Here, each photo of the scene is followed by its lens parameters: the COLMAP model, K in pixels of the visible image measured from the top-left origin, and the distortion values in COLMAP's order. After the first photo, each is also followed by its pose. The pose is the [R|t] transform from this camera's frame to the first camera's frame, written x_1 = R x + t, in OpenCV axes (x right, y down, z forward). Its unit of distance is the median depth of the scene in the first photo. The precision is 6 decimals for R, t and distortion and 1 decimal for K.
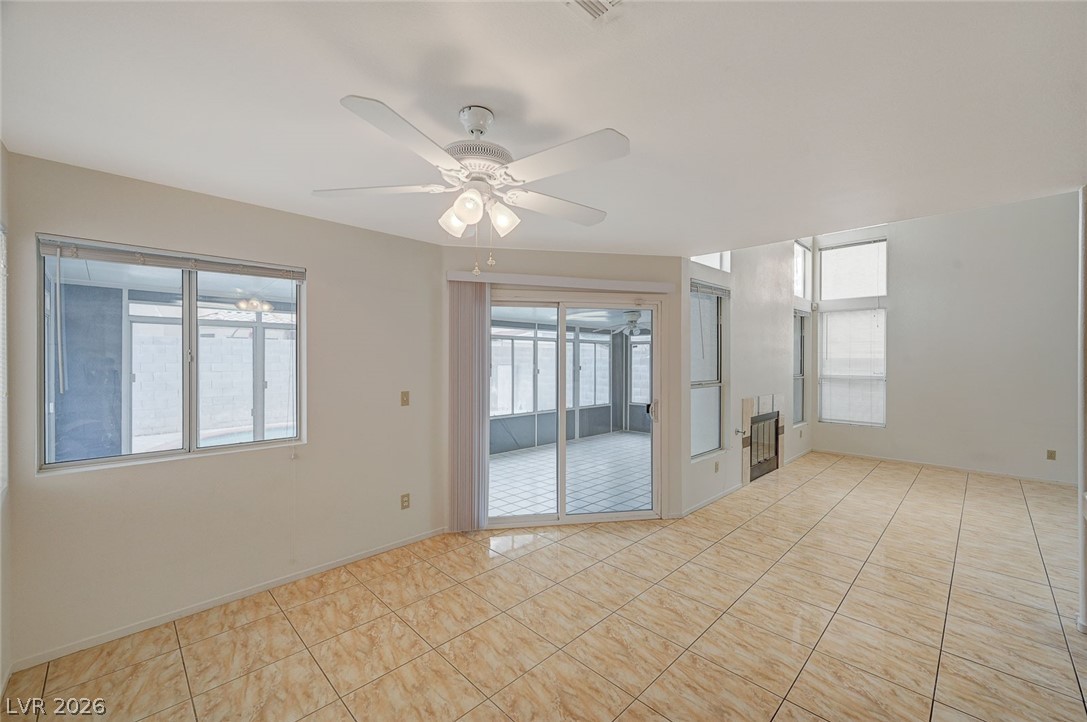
lens RADIAL K [[437.8, 0, 553.1], [0, 437.8, 352.6], [0, 0, 1]] dist [0.004960, 0.000147]
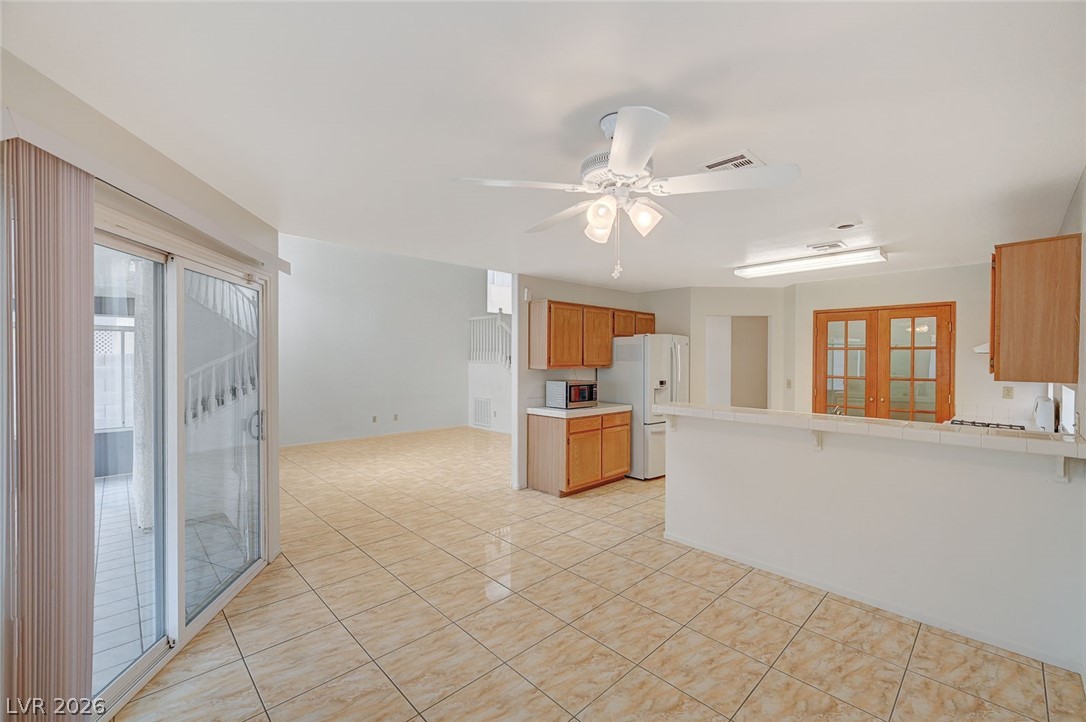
lens RADIAL K [[440.5, 0, 544.9], [0, 440.5, 372.2], [0, 0, 1]] dist [0.000424, 0.000882]
pose [[0.021561, -0.030890, 0.999290, -0.663606], [-0.023149, 0.999239, 0.031388, 0.007527], [-0.999499, -0.023809, 0.020830, 0.655479]]
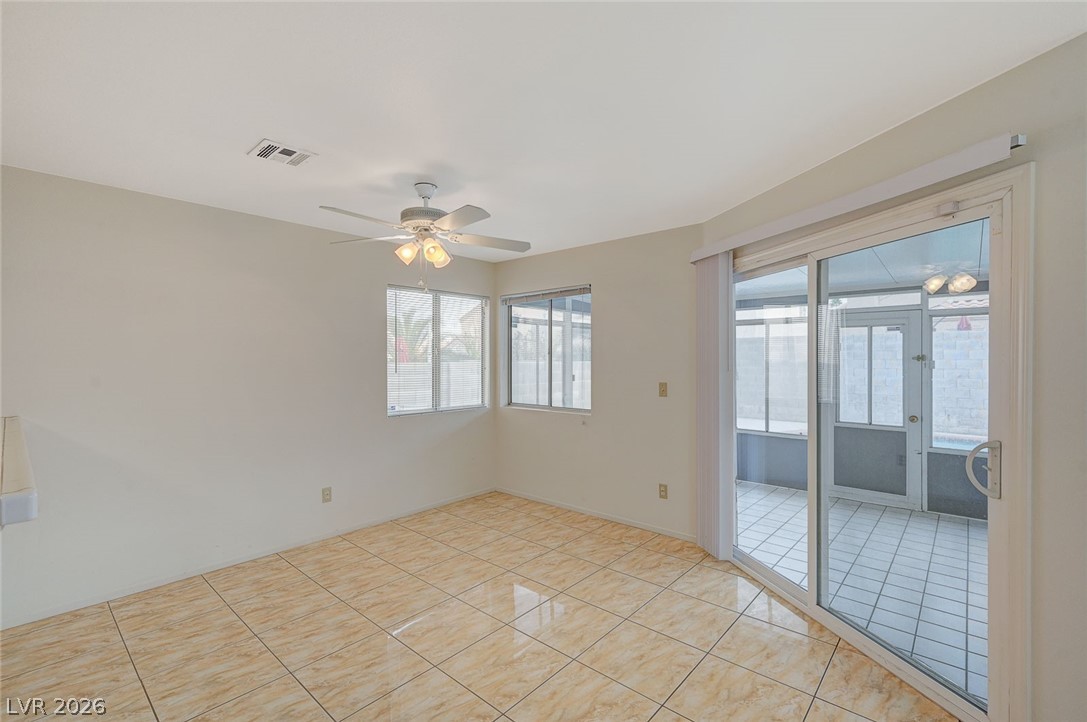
lens RADIAL K [[481.5, 0, 546.4], [0, 481.5, 355.3], [0, 0, 1]] dist [0.002581, -0.000190]
pose [[0.052661, -0.009101, -0.998571, 0.846600], [0.020349, 0.999761, -0.008039, 0.032174], [0.998405, -0.019896, 0.052834, 0.754480]]
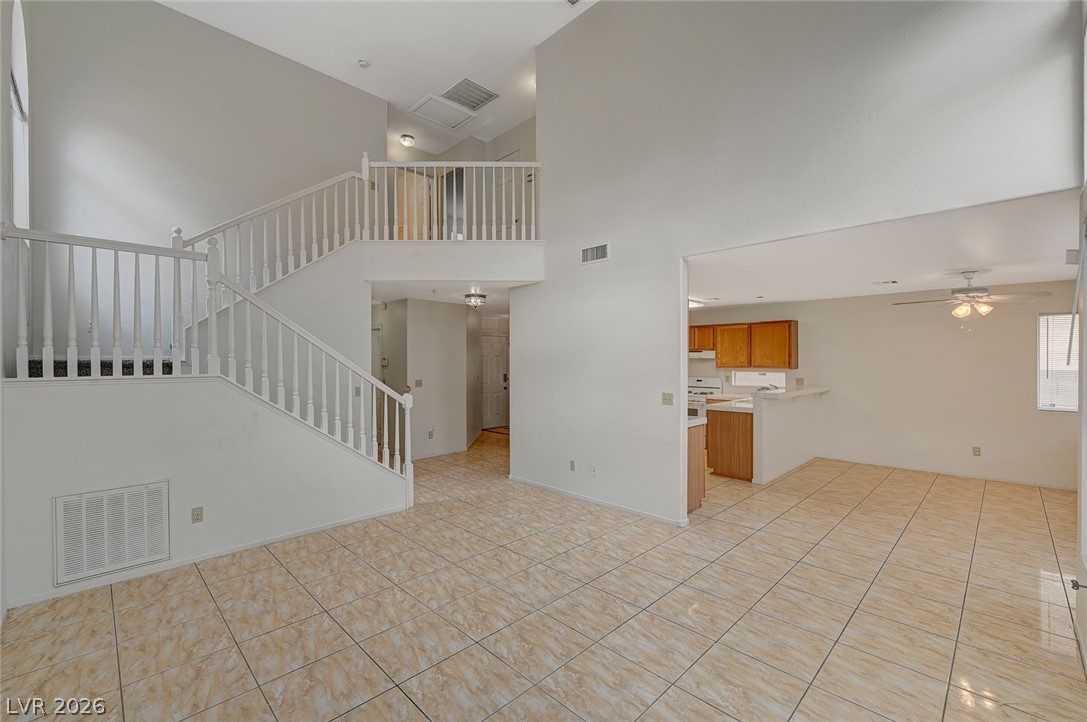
lens RADIAL K [[458.1, 0, 553.3], [0, 458.1, 360.4], [0, 0, 1]] dist [0.003892, -0.000591]
pose [[-0.999990, -0.001861, 0.004013, 1.329723], [-0.001932, 0.999841, -0.017719, 0.026623], [-0.003979, -0.017727, -0.999835, 2.161937]]
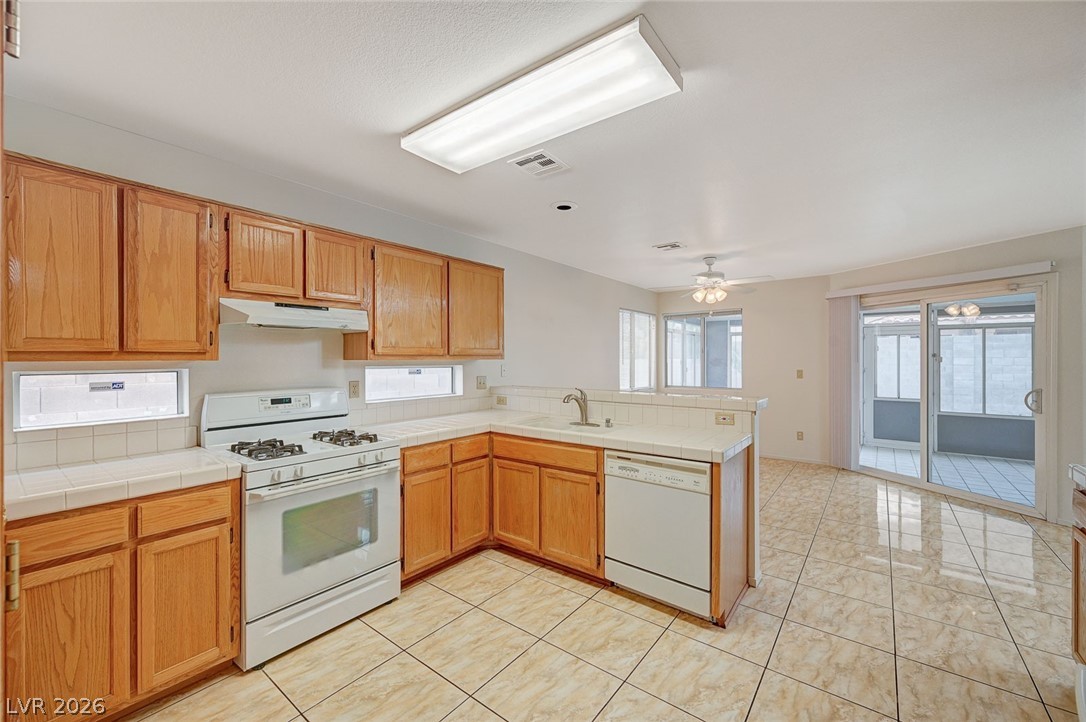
lens RADIAL K [[437.4, 0, 541.8], [0, 437.4, 359.1], [0, 0, 1]] dist [0.004960, 0.000147]
pose [[0.117793, 0.000600, -0.993038, 1.345113], [0.018302, 0.999829, 0.002776, 0.026508], [0.992869, -0.018502, 0.117762, -0.188977]]
